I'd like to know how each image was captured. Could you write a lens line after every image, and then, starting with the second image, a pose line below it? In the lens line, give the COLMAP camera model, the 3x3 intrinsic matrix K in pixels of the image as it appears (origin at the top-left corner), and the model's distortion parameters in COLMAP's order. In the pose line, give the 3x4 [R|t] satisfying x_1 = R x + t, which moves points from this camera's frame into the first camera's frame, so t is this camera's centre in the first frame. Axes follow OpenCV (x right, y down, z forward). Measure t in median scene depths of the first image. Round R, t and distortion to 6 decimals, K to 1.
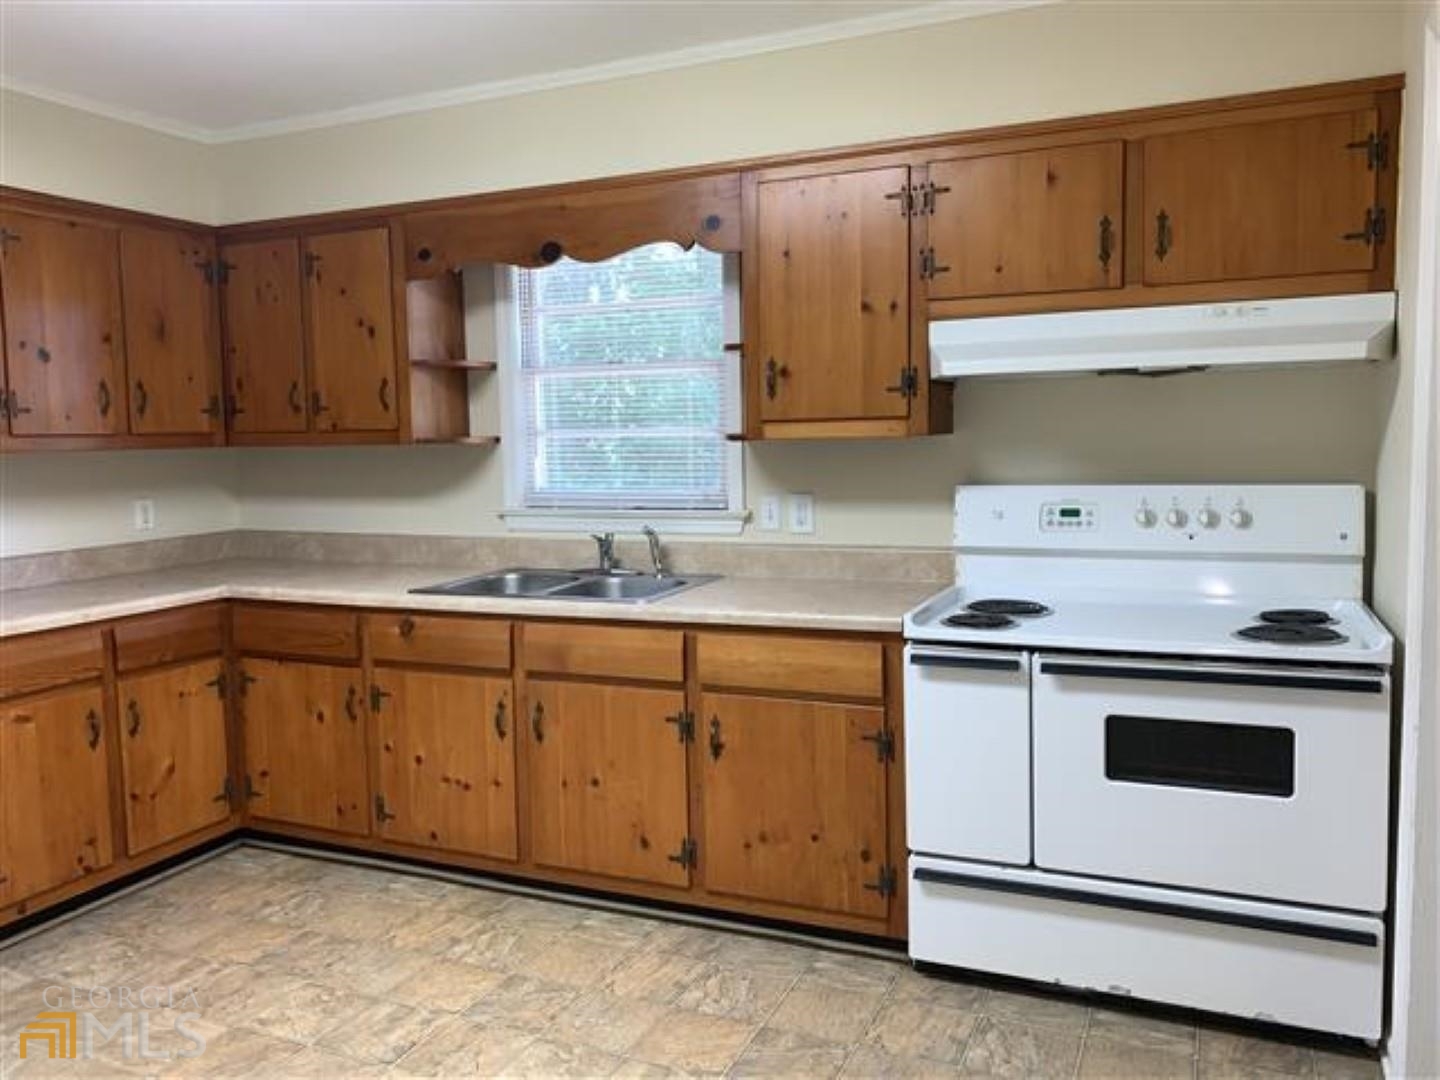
lens RADIAL K [[1110.9, 0, 732.1], [0, 1110.9, 509.2], [0, 0, 1]] dist [0.041085, -0.043021]
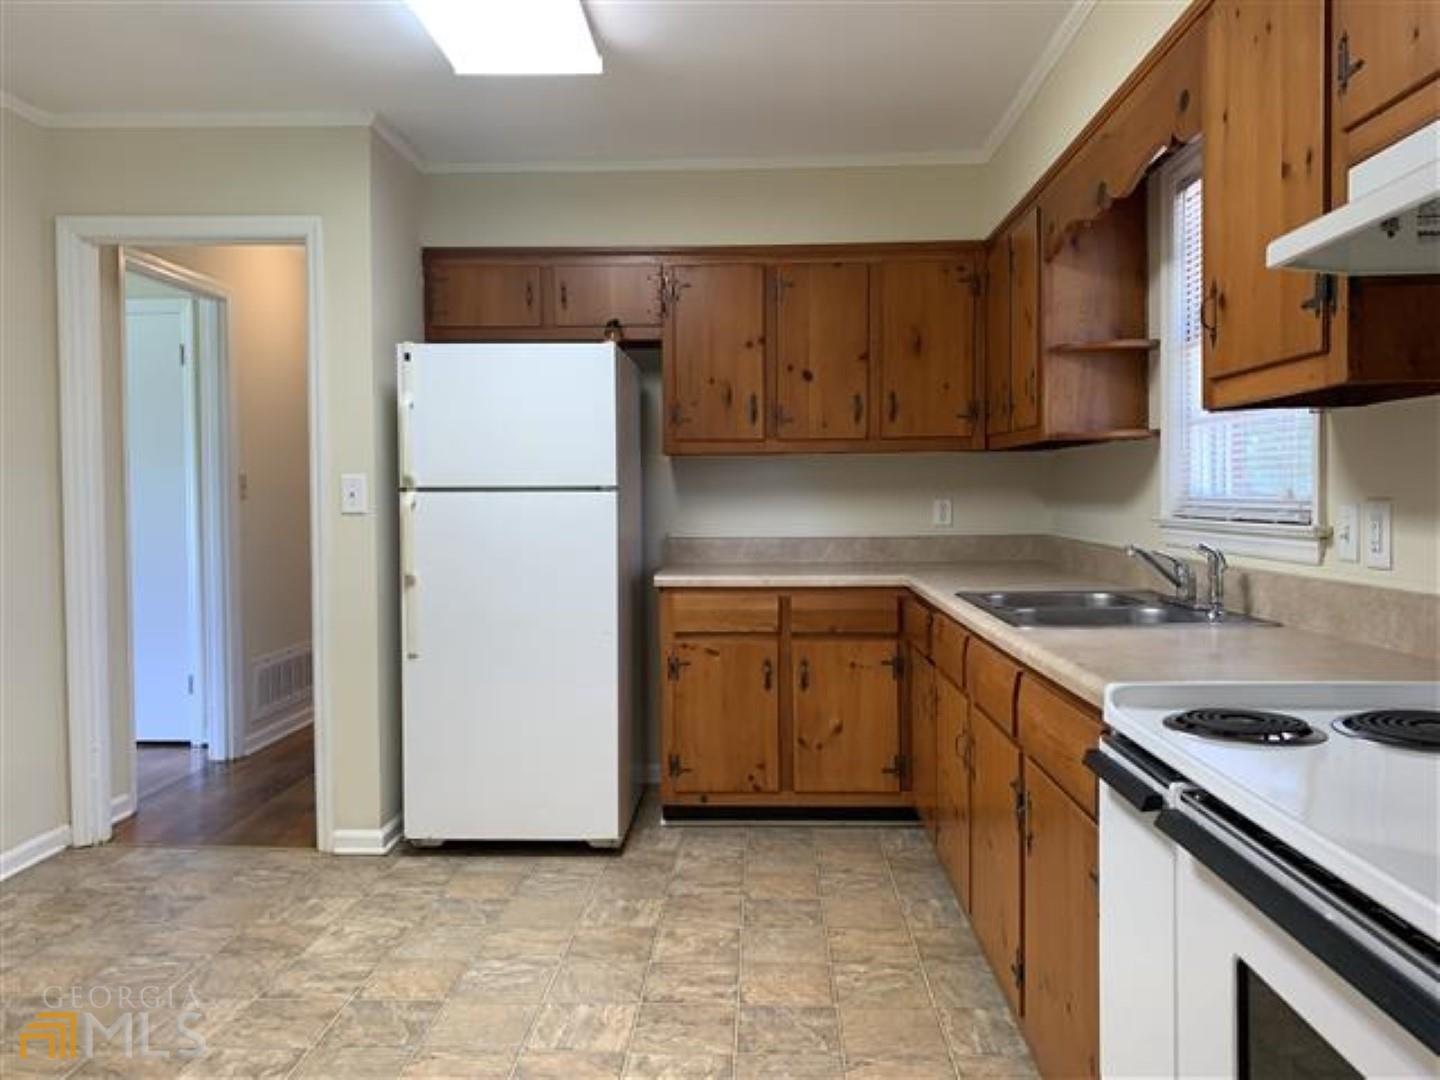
lens RADIAL K [[1110.9, 0, 712.6], [0, 1110.9, 497.2], [0, 0, 1]] dist [0.041085, -0.043021]
pose [[0.367999, 0.020765, -0.929594, 0.504712], [-0.063581, 0.997973, -0.002877, 0.009117], [0.927650, 0.060163, 0.368573, 0.458295]]
